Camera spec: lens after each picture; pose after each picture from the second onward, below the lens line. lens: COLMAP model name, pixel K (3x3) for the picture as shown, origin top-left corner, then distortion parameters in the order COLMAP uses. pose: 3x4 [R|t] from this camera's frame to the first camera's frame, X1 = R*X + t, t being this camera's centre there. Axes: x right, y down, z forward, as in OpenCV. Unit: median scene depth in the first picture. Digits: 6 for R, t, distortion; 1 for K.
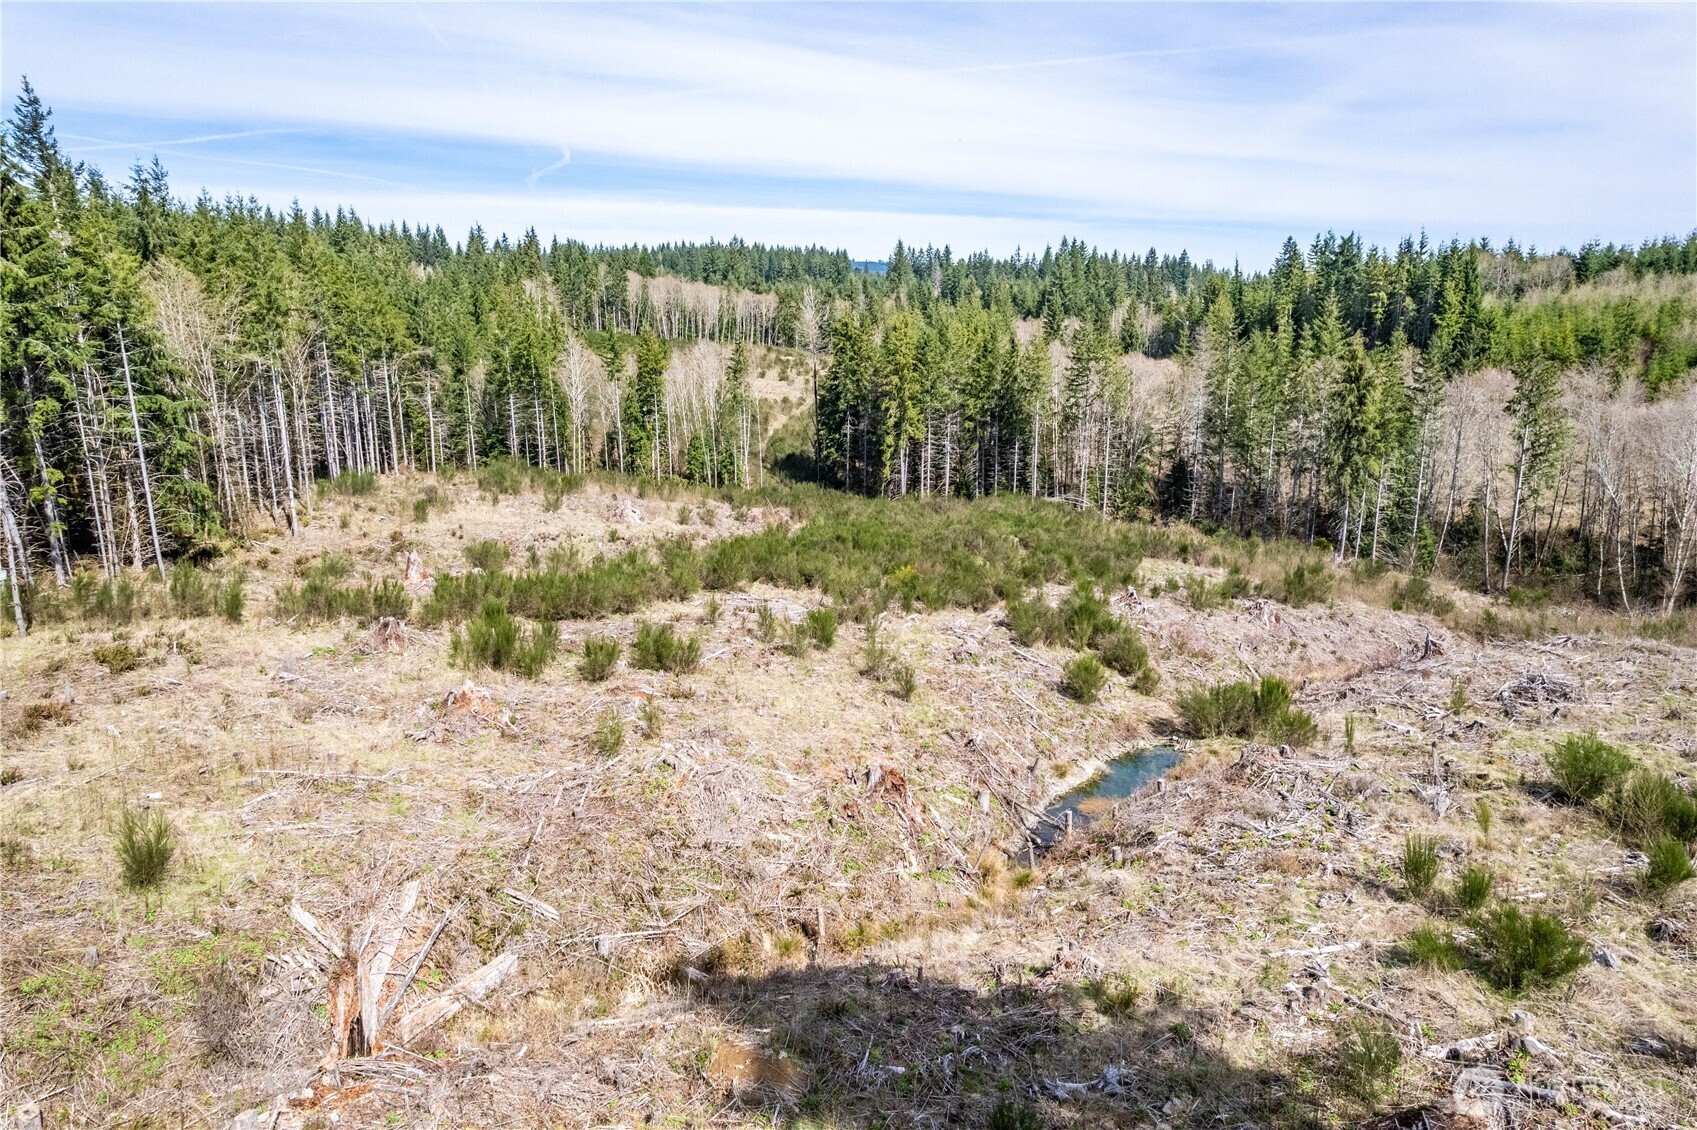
lens RADIAL K [[1213.4, 0, 848.5], [0, 1213.4, 565.0], [0, 0, 1]] dist [-0.113514, 0.114207]
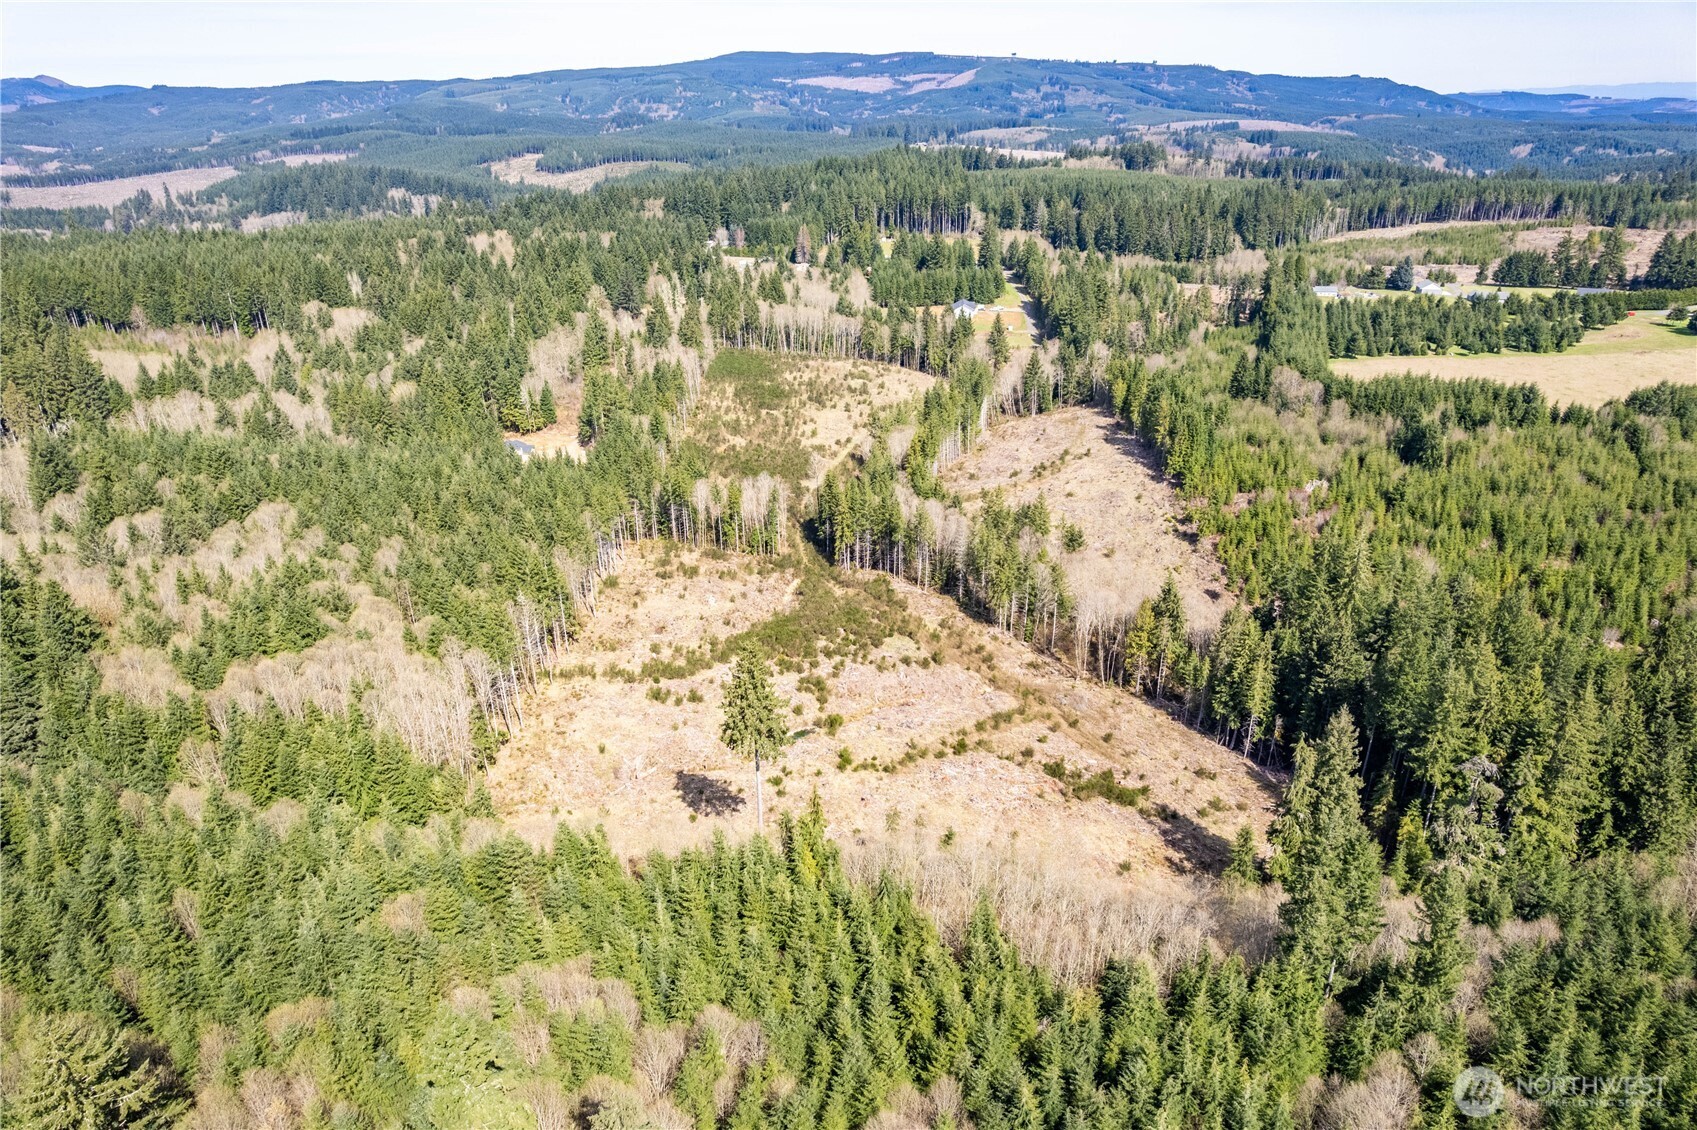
lens RADIAL K [[1213.4, 0, 848.5], [0, 1213.4, 565.0], [0, 0, 1]] dist [-0.113514, 0.114207]
pose [[0.988025, 0.059034, -0.142555, 0.361303], [-0.035162, 0.985748, 0.164511, -0.416810], [0.150235, -0.157529, 0.976020, -1.128977]]
